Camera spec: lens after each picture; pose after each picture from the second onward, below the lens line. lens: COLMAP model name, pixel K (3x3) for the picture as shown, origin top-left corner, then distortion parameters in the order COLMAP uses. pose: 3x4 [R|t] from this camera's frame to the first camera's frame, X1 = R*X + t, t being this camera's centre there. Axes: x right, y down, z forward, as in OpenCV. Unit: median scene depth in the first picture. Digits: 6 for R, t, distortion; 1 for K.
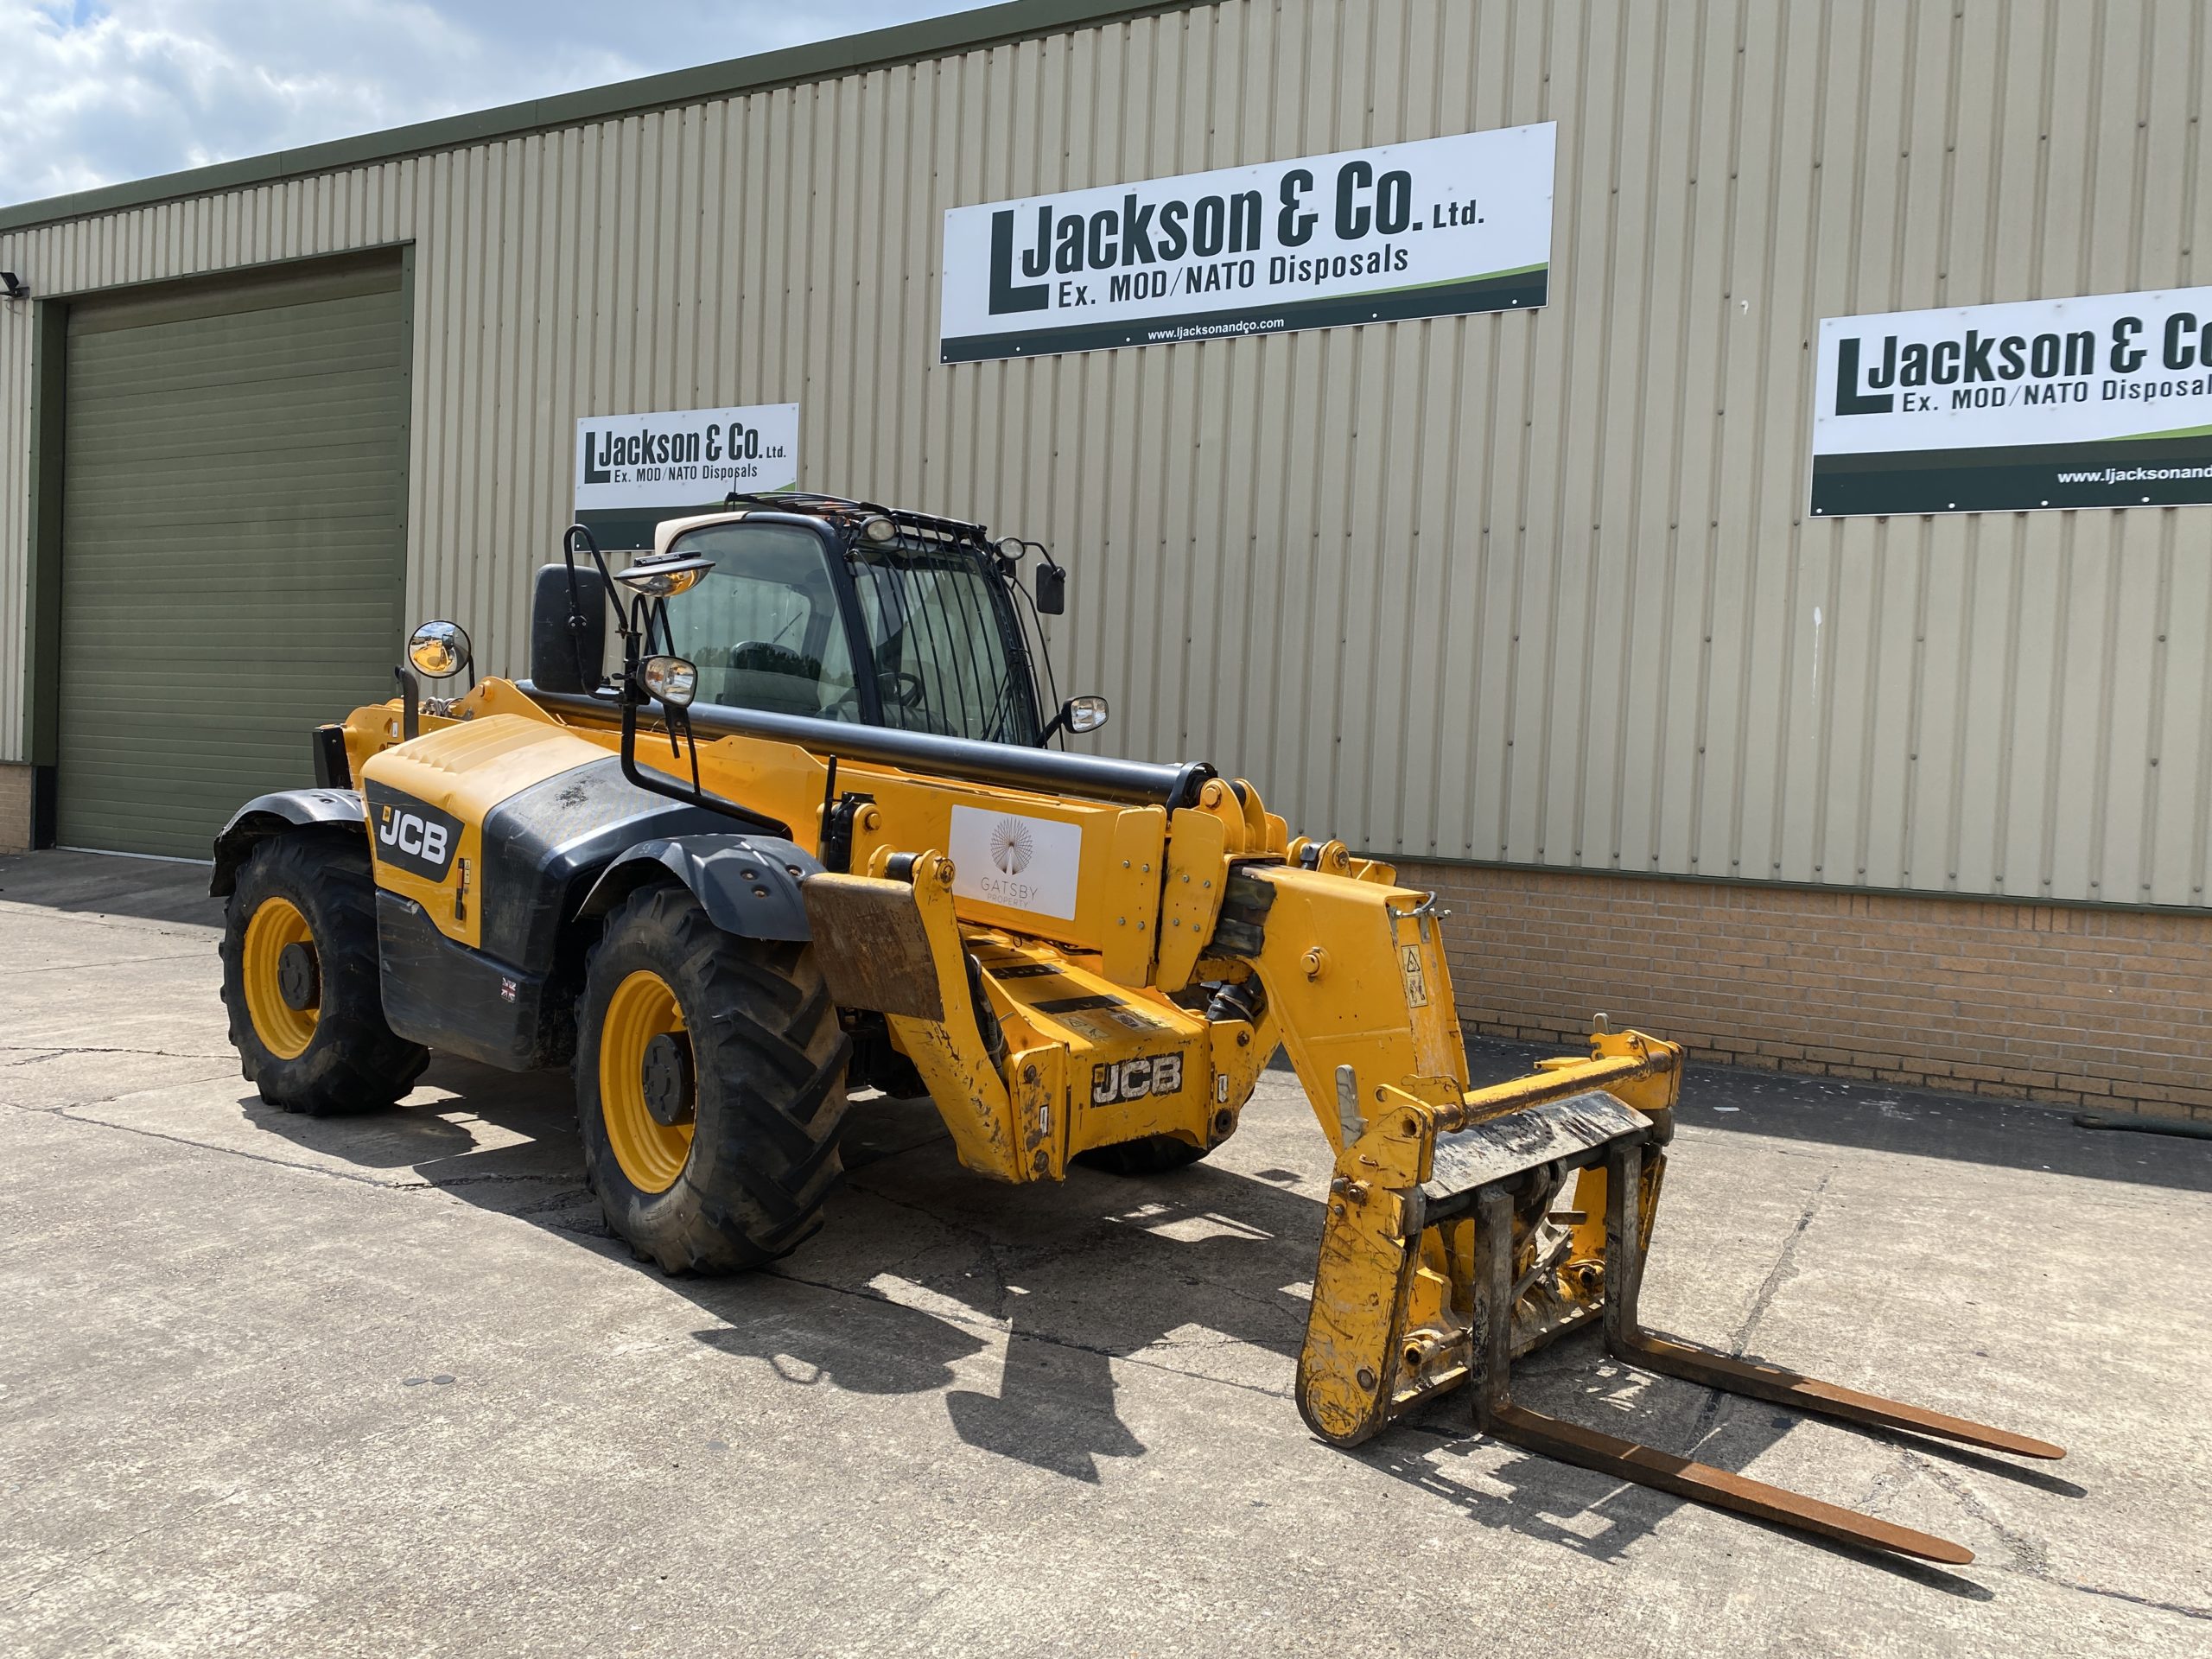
lens RADIAL K [[1690.1, 0, 1101.1], [0, 1690.1, 812.4], [0, 0, 1]] dist [0.027818, -0.027855]
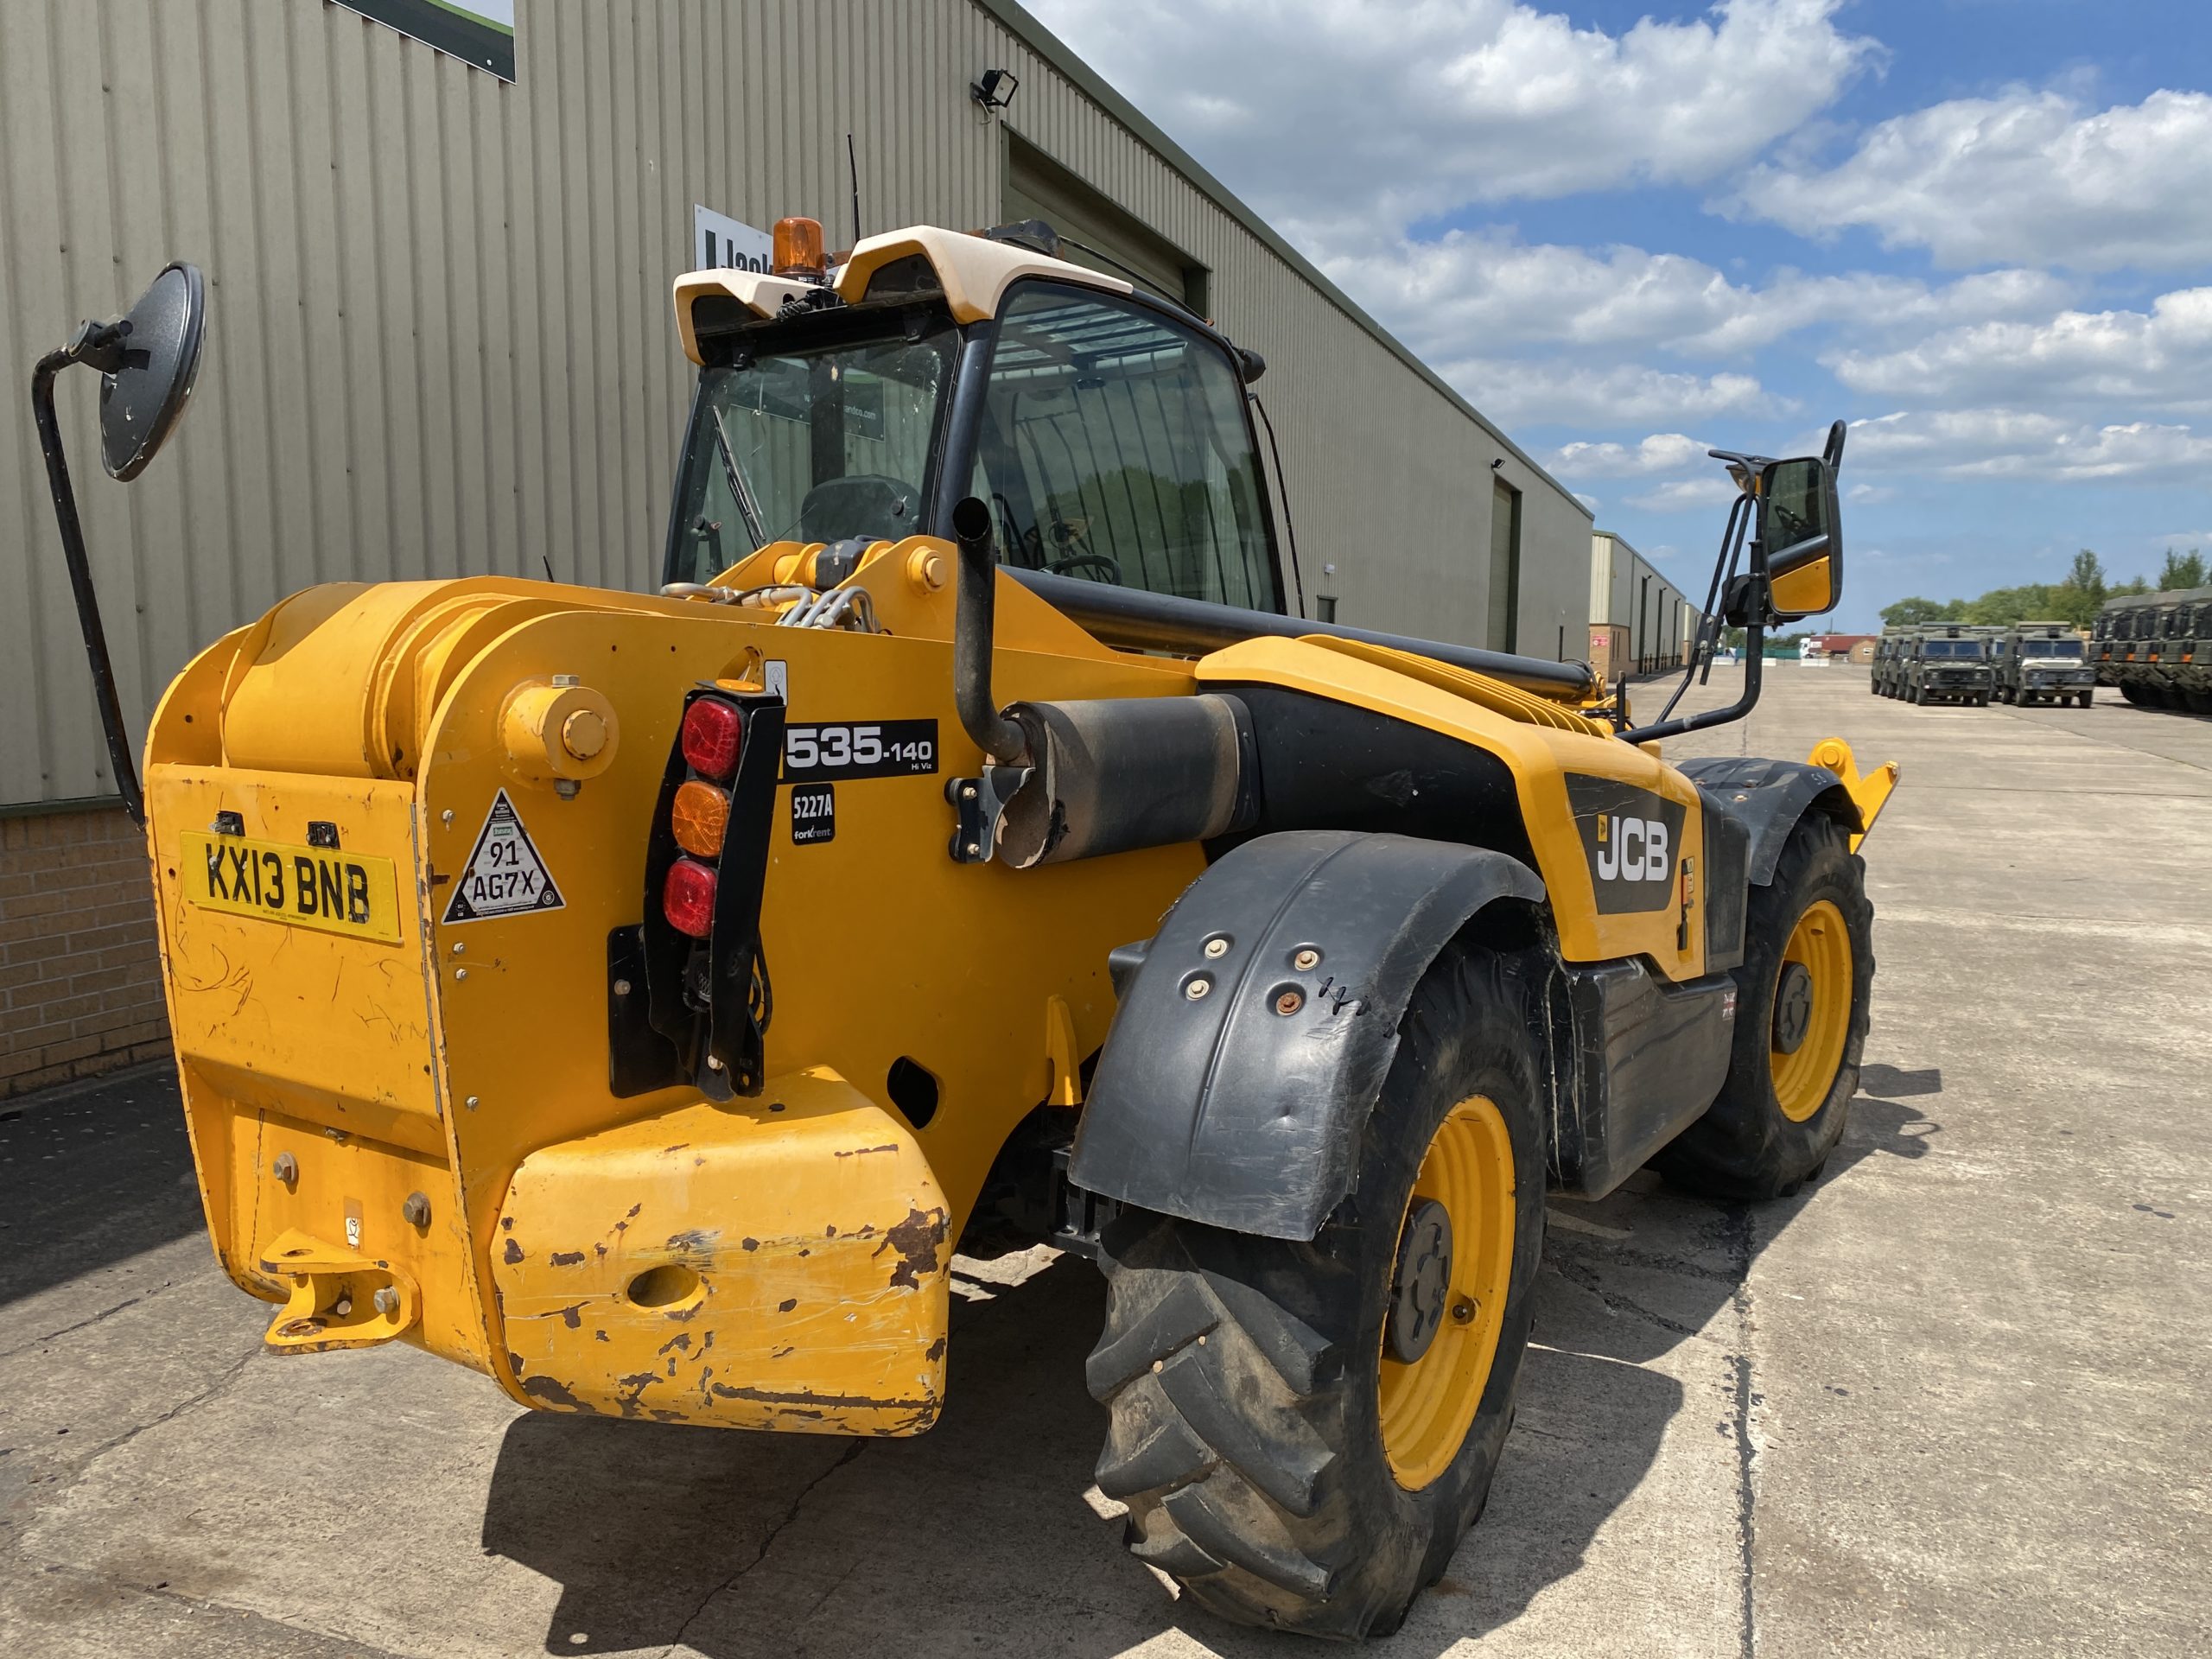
lens RADIAL K [[1690.1, 0, 1073.6], [0, 1690.1, 841.5], [0, 0, 1]] dist [0.027818, -0.027855]
pose [[-0.129295, -0.155082, 0.979404, -0.658653], [0.023473, 0.986939, 0.159374, -0.060709], [-0.991328, 0.043596, -0.123967, 0.870374]]
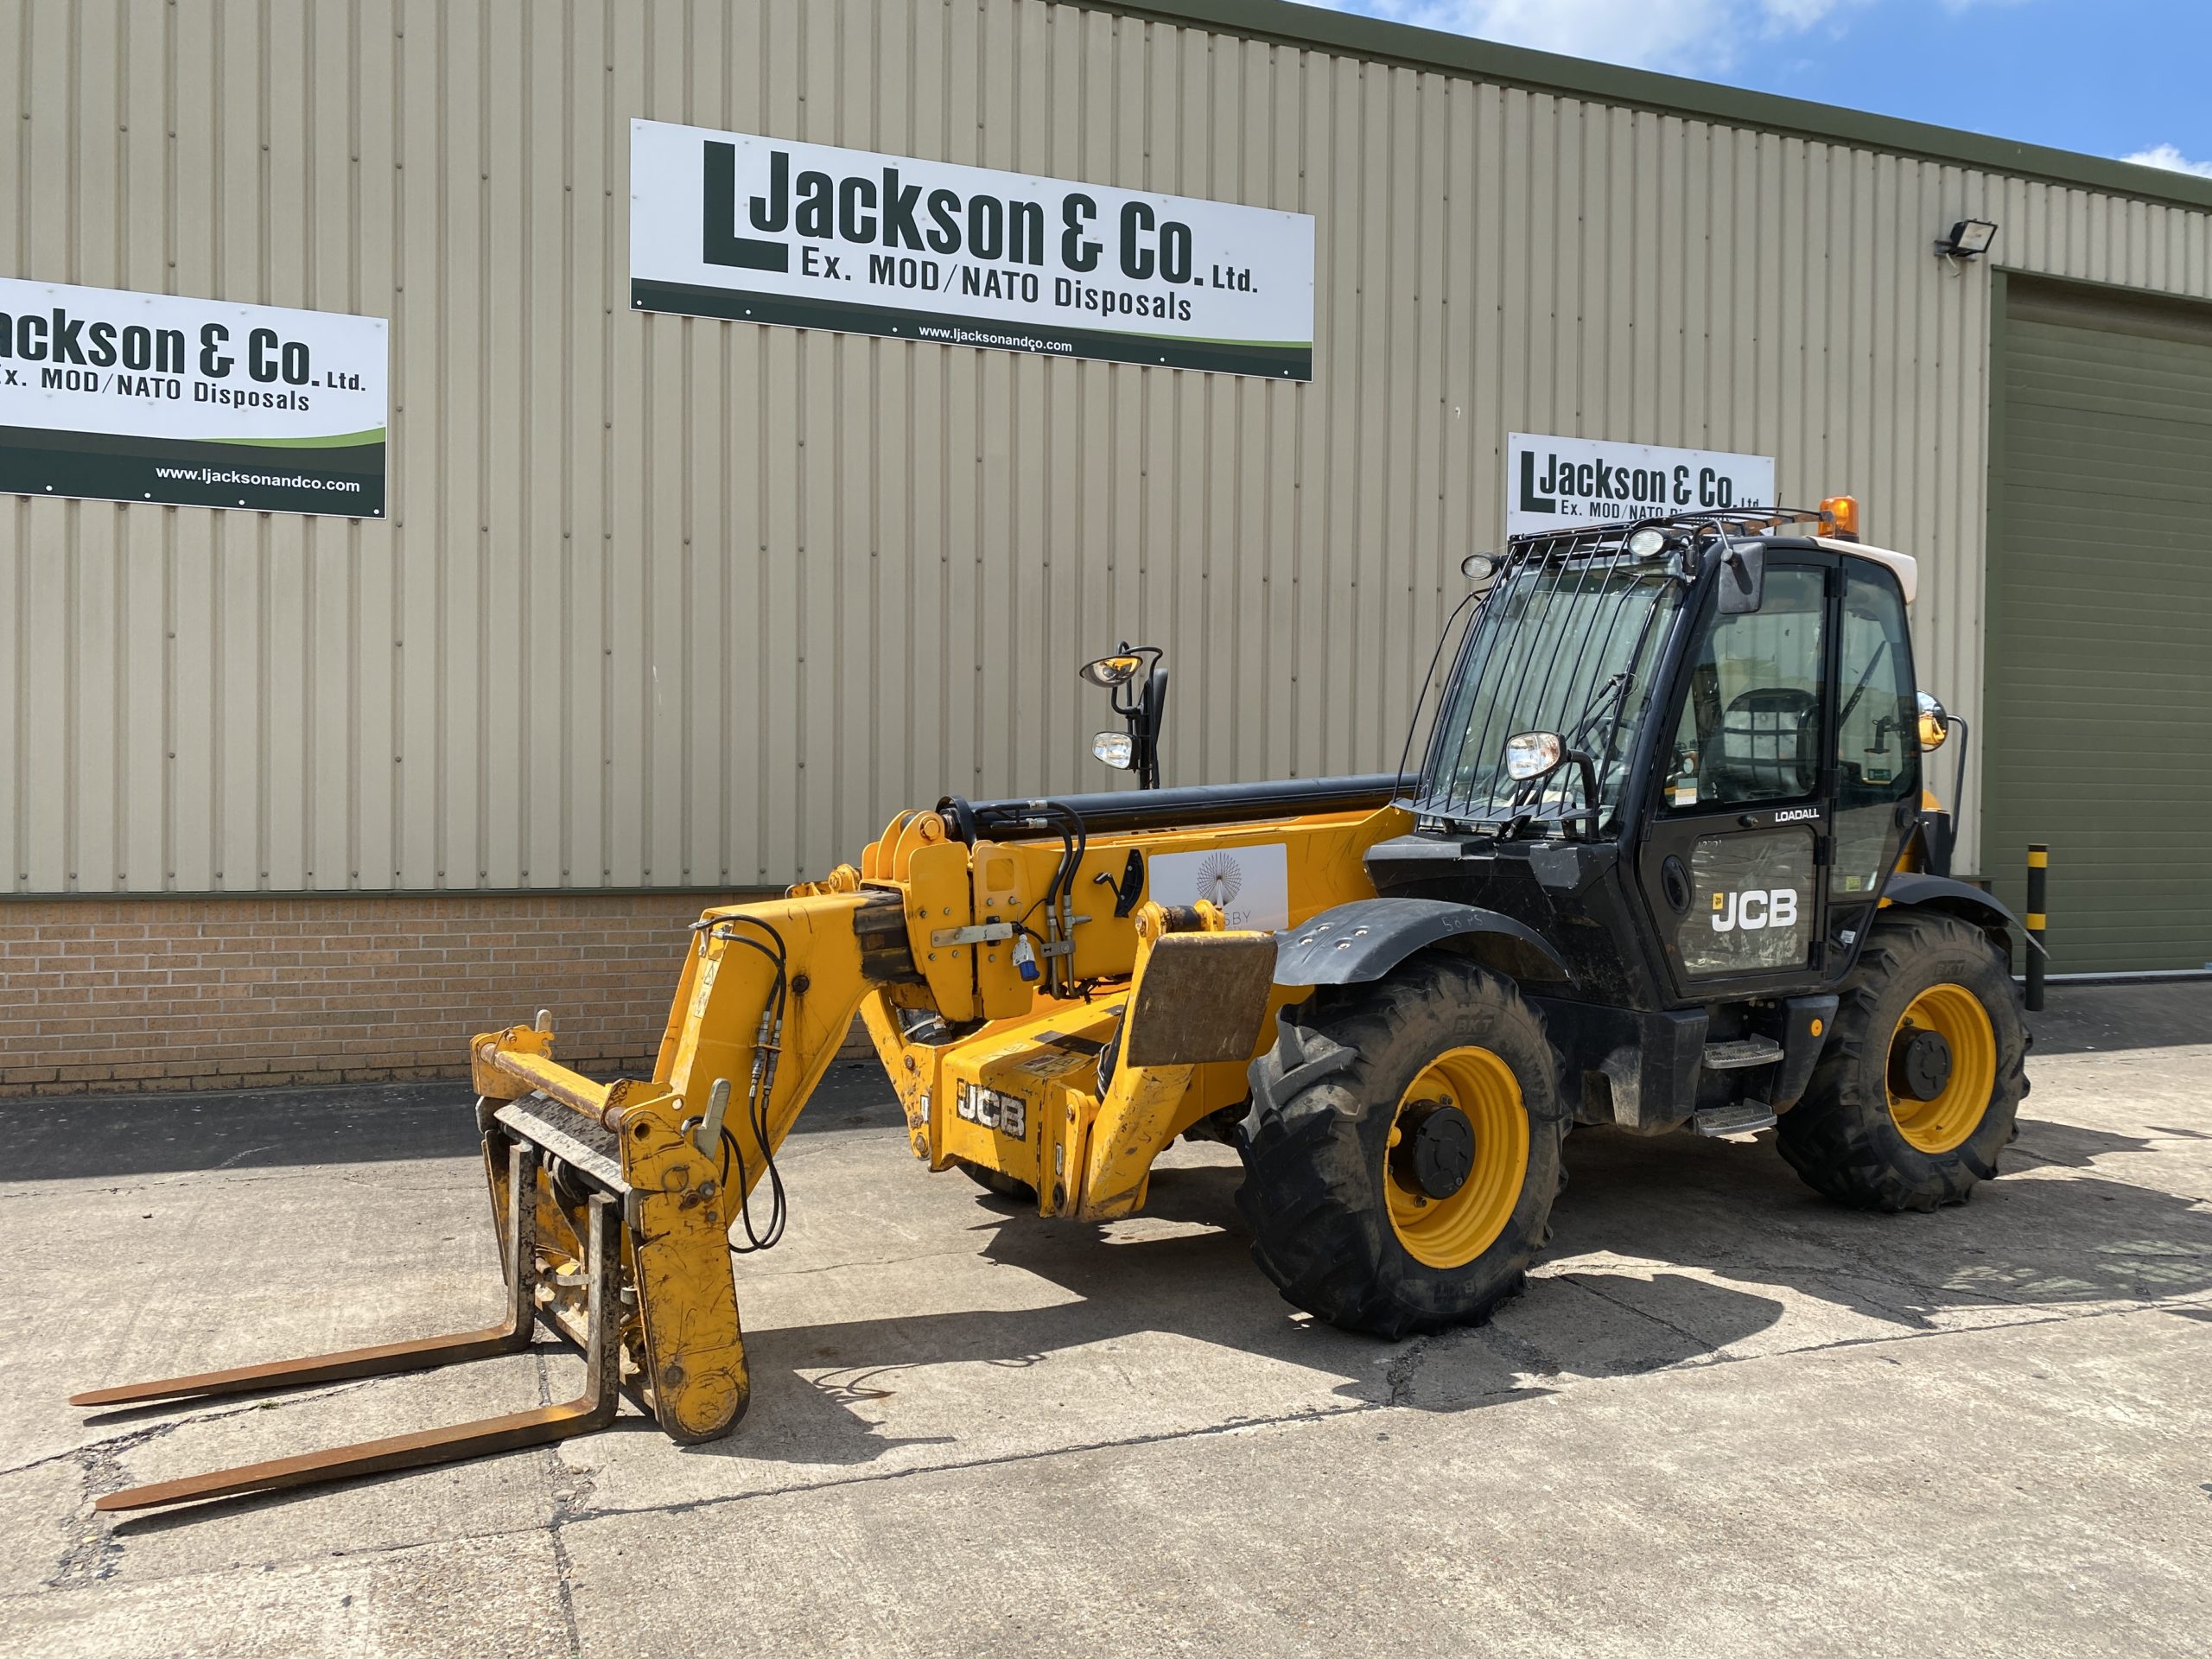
lens RADIAL K [[1690.1, 0, 1119.6], [0, 1690.1, 814.9], [0, 0, 1]] dist [0.027818, -0.027855]
pose [[0.650644, -0.041678, 0.758239, -0.692814], [0.041356, 0.998956, 0.019422, -0.041593], [-0.758256, 0.018721, 0.651688, 0.384916]]
